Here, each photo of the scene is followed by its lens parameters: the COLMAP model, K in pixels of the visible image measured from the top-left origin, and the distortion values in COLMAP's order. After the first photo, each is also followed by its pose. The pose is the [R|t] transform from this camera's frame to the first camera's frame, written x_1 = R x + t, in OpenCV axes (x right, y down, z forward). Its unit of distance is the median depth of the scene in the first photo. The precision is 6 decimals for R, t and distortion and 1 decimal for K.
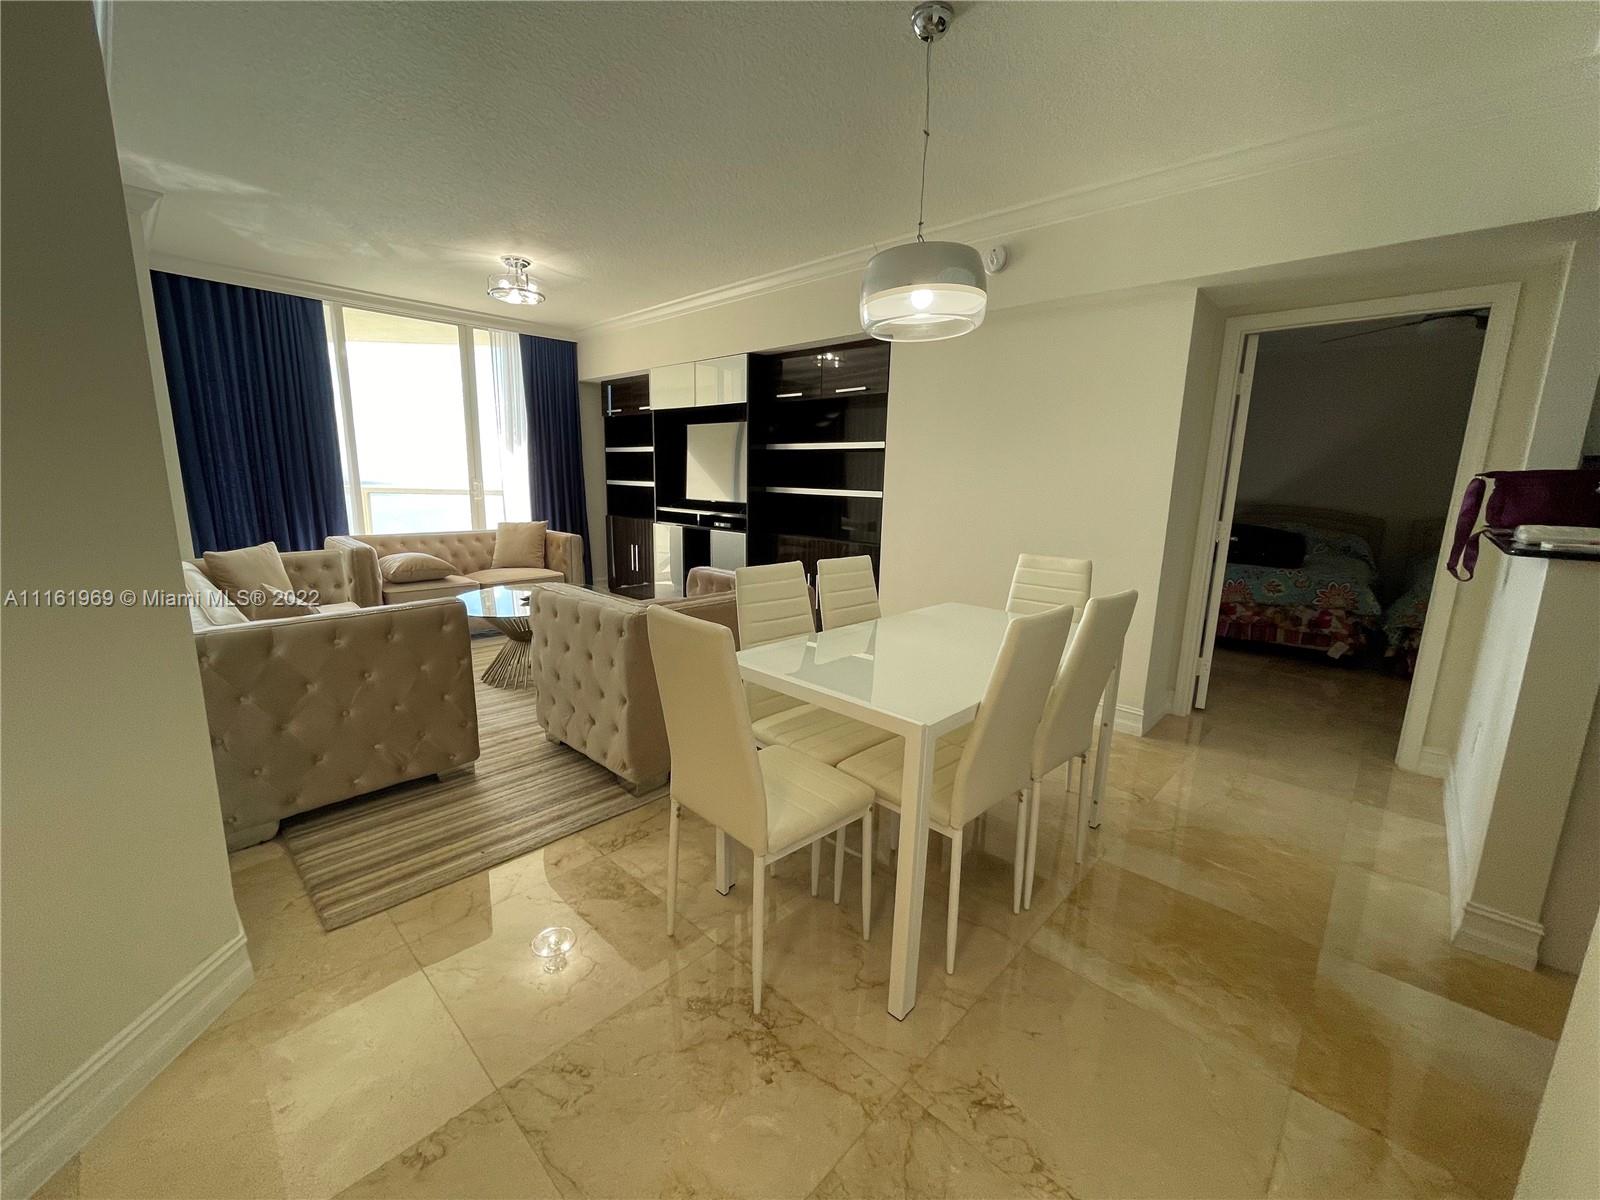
lens RADIAL K [[654.8, 0, 801.1], [0, 654.8, 598.5], [0, 0, 1]] dist [-0.005744, 0.001229]
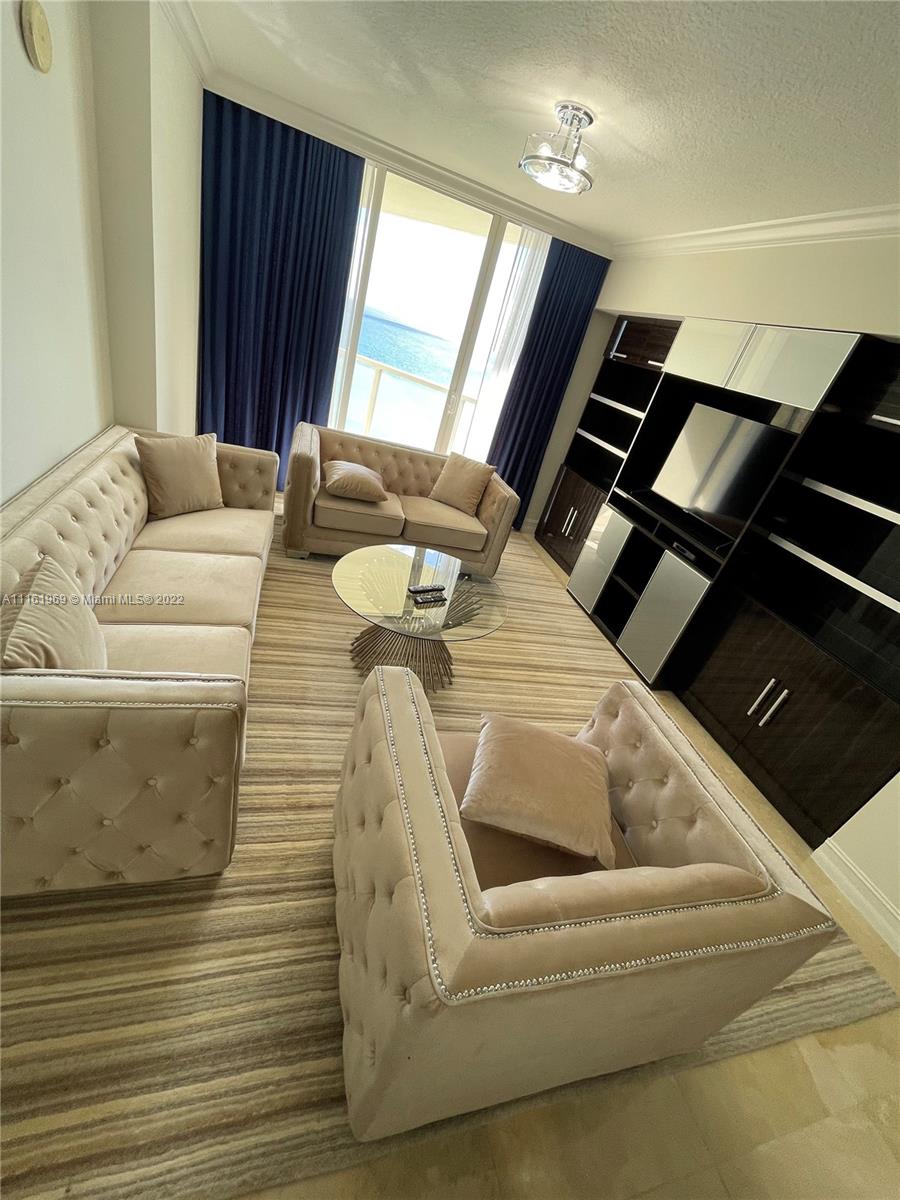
lens RADIAL K [[491.1, 0, 448.6], [0, 491.1, 601.2], [0, 0, 1]] dist [-0.005744, 0.001229]
pose [[0.824232, 0.436513, -0.360691, -0.148161], [-0.338688, 0.890516, 0.303762, -0.184719], [0.453797, -0.128208, 0.881834, 0.448000]]
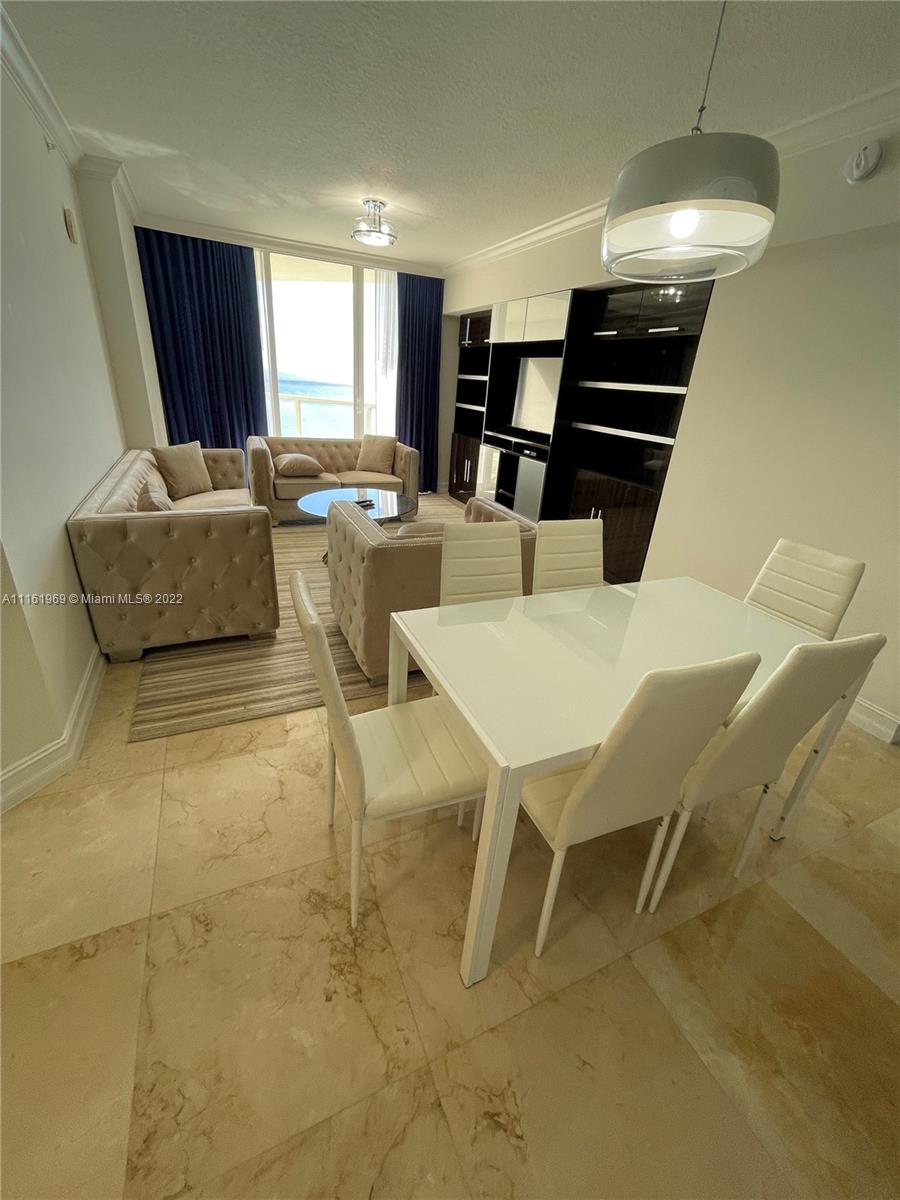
lens RADIAL K [[491.1, 0, 449.1], [0, 491.1, 599.3], [0, 0, 1]] dist [-0.005744, 0.001229]
pose [[0.925961, 0.194068, -0.323935, 0.101852], [-0.121060, 0.965117, 0.232151, -0.061660], [0.357688, -0.175747, 0.917154, 0.139139]]
